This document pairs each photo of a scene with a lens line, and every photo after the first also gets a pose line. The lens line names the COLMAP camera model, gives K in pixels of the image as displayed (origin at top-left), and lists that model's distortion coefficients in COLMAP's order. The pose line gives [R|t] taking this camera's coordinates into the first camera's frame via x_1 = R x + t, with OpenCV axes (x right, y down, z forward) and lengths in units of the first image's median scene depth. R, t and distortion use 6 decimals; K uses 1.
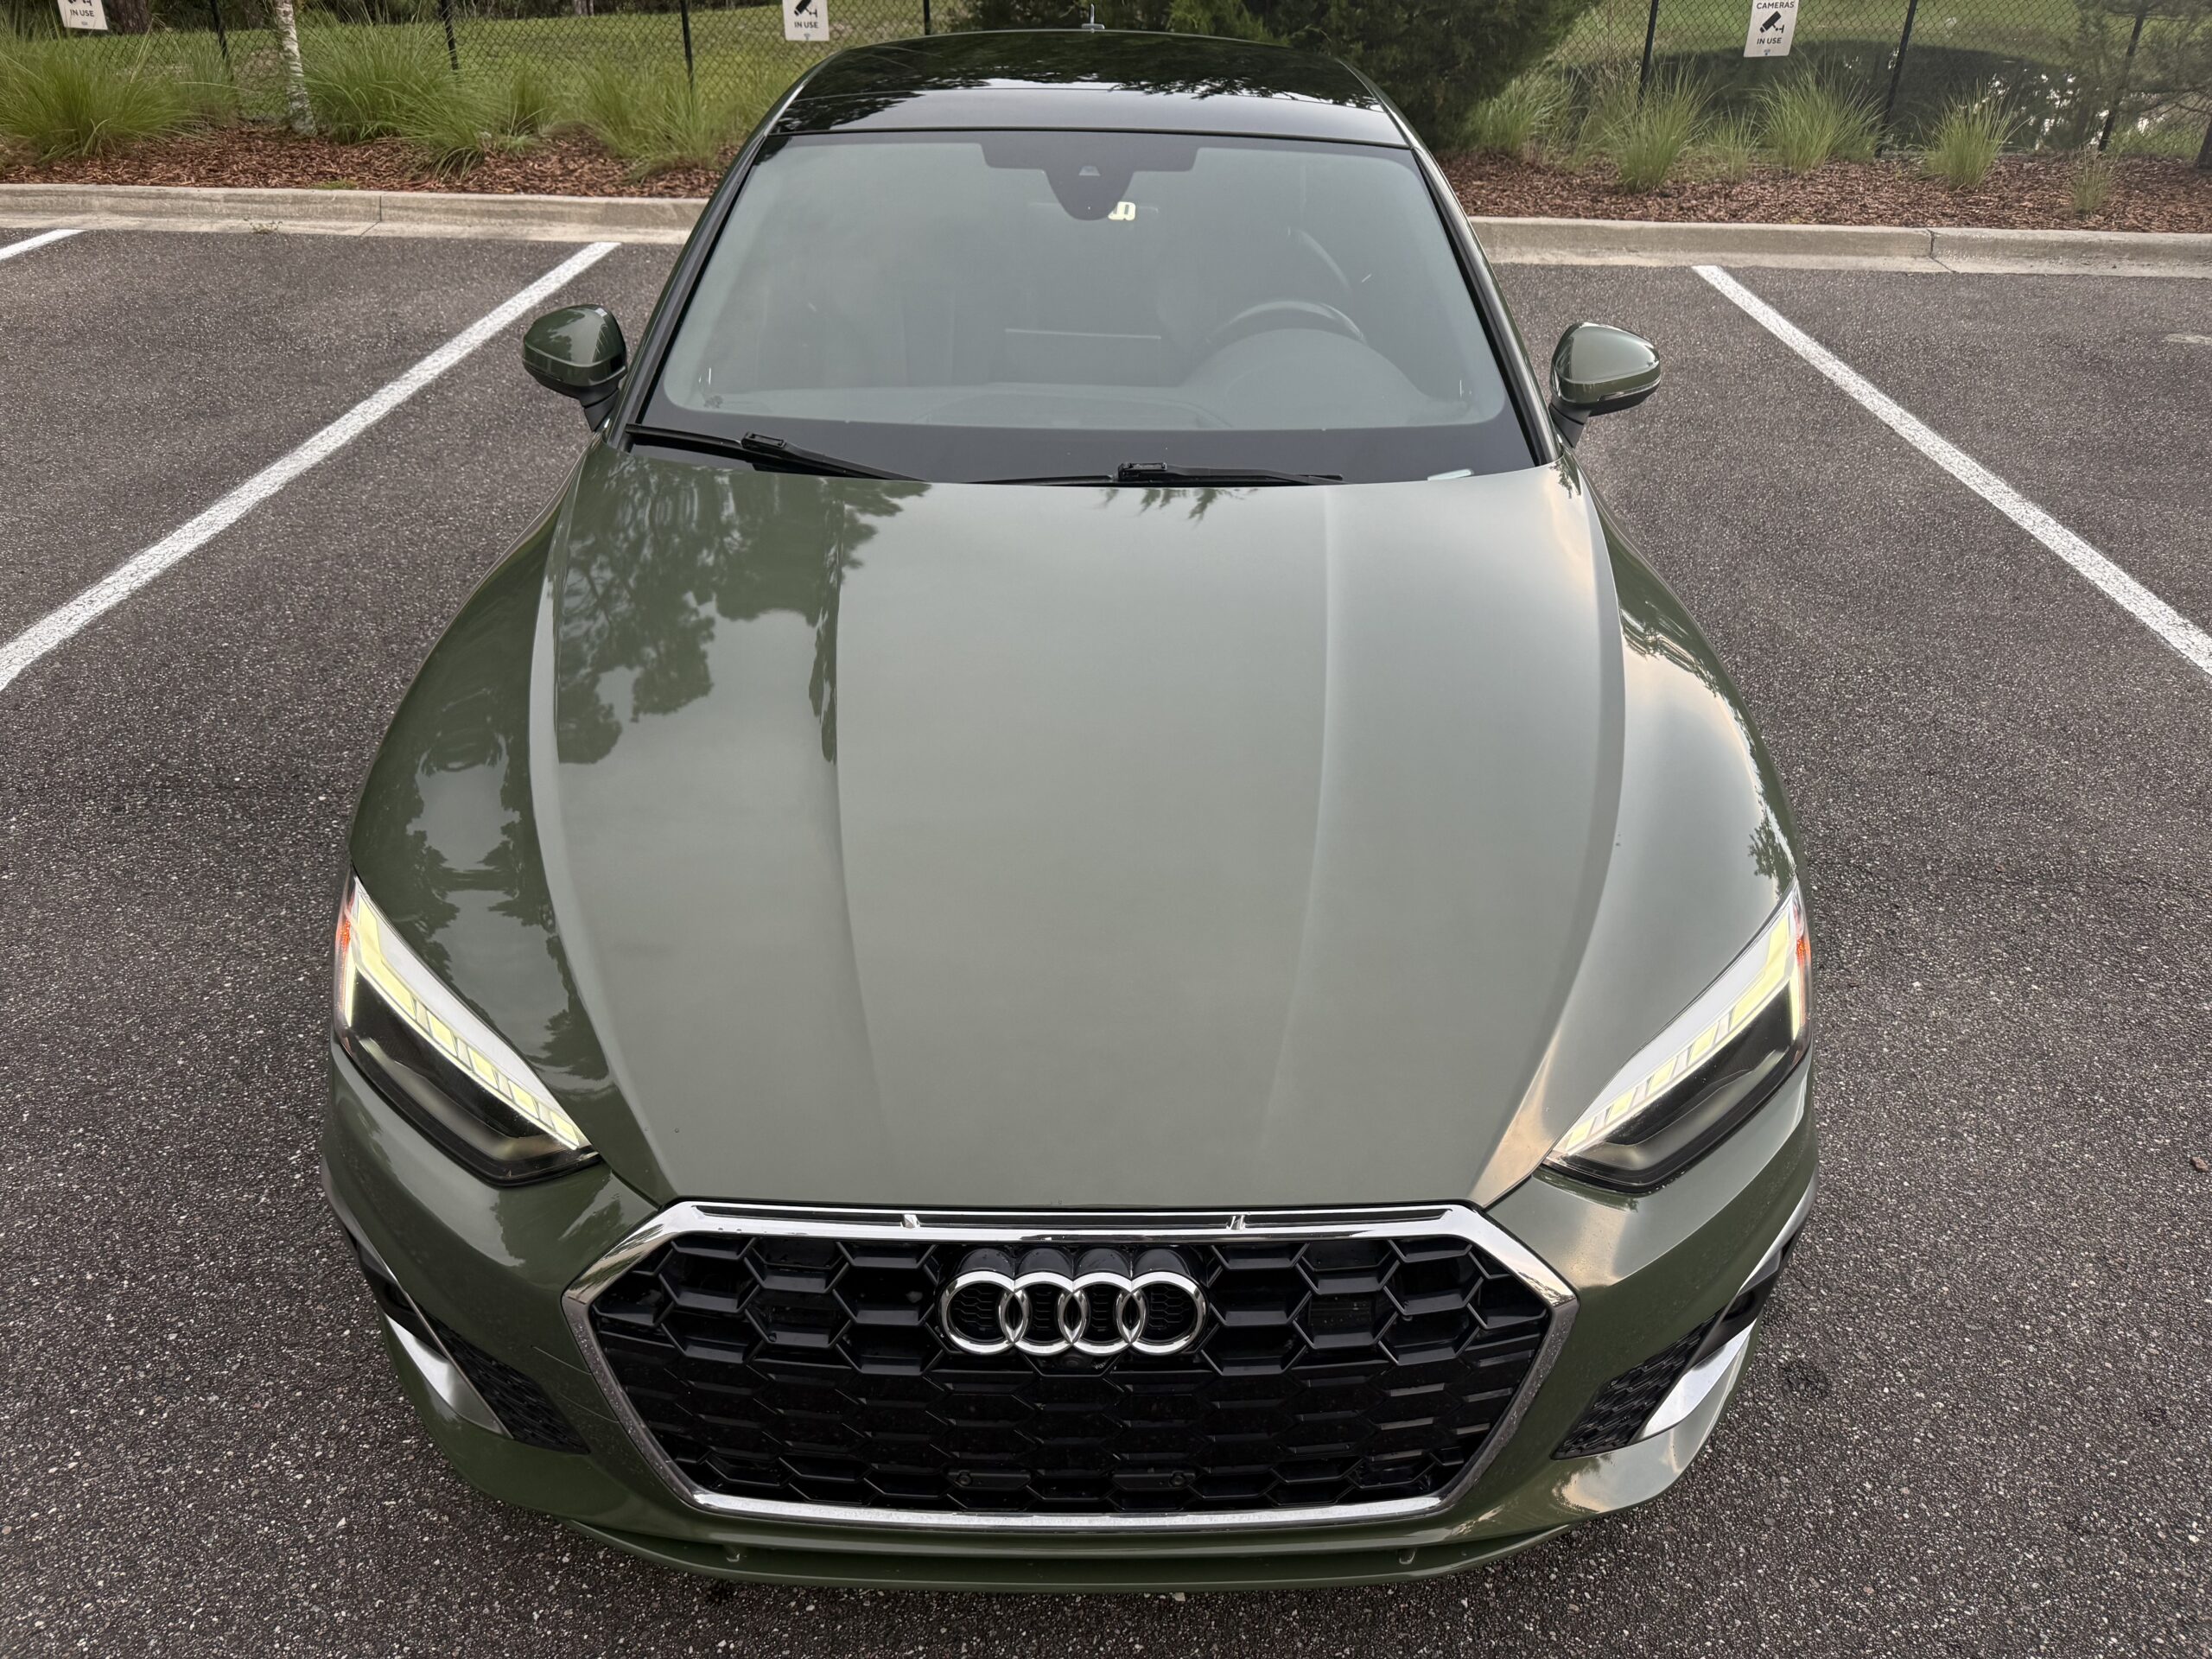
lens RADIAL K [[1577.3, 0, 1099.7], [0, 1577.3, 837.0], [0, 0, 1]] dist [0.035735, -0.046742]
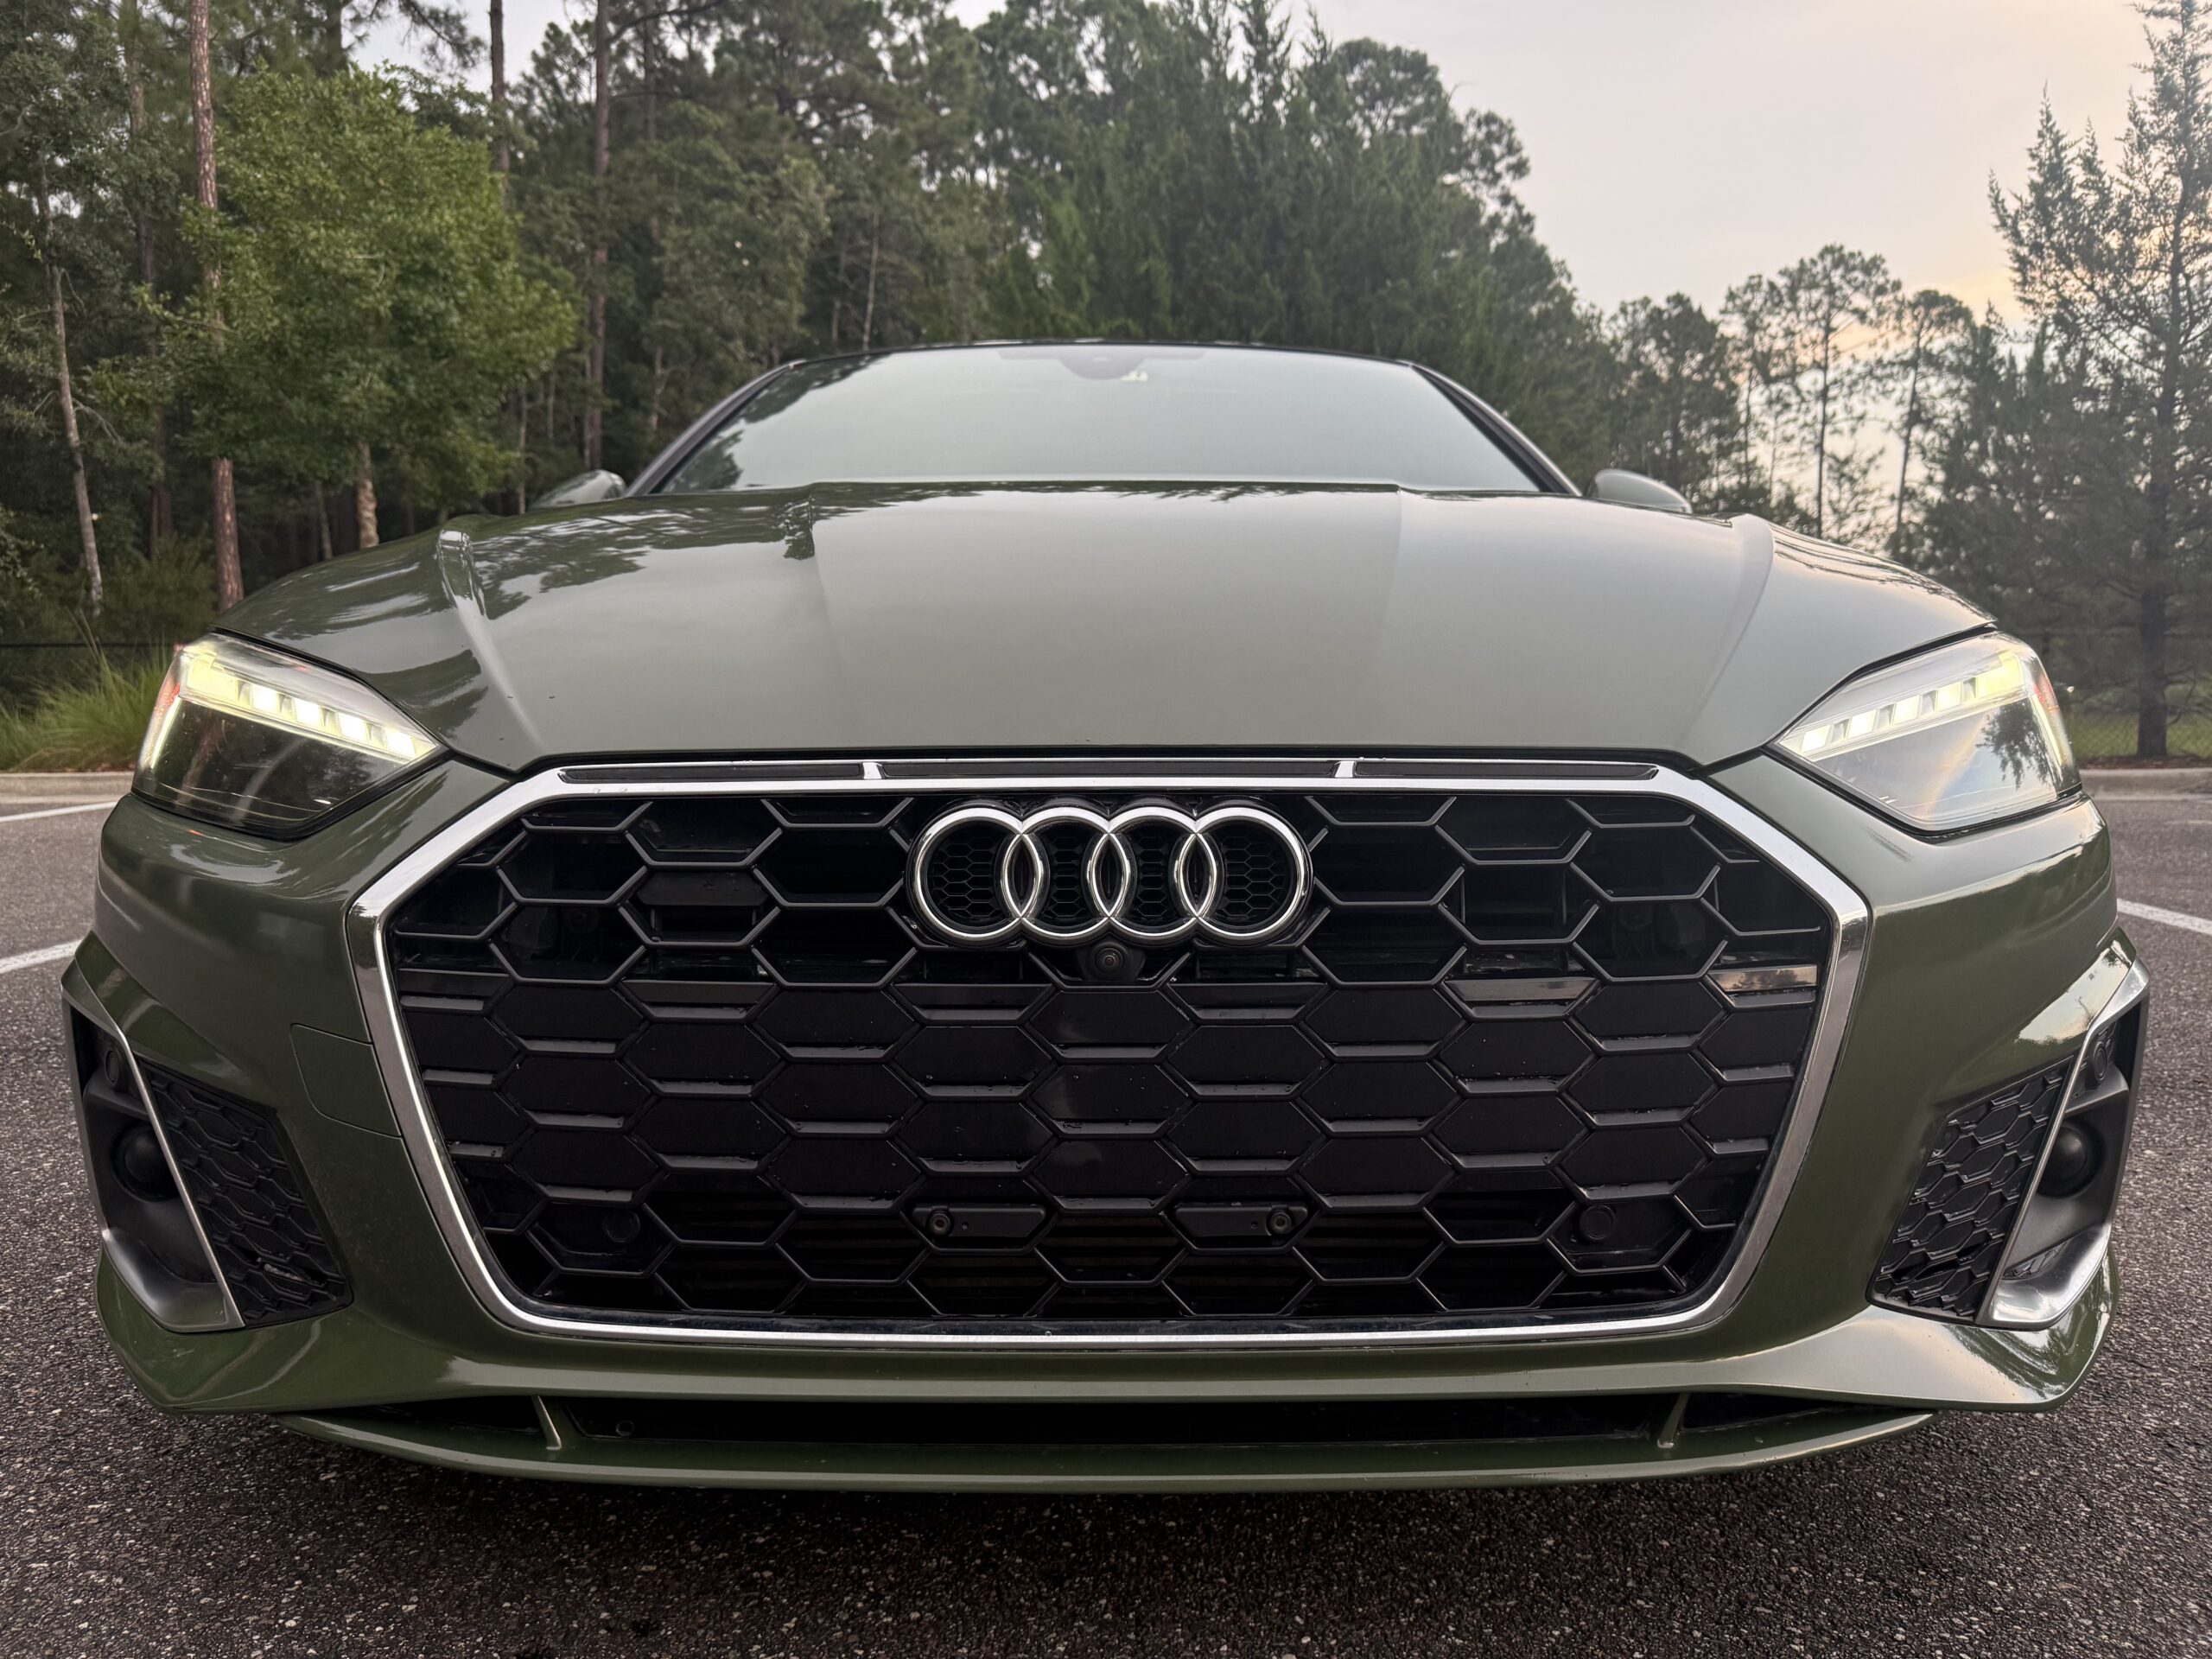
lens RADIAL K [[1577.3, 0, 1099.3], [0, 1577.3, 836.4], [0, 0, 1]] dist [0.035735, -0.046742]
pose [[0.999834, -0.017784, -0.003938, -0.017623], [0.014269, 0.899113, -0.437484, 0.557174], [0.011320, 0.437355, 0.899217, 0.386890]]
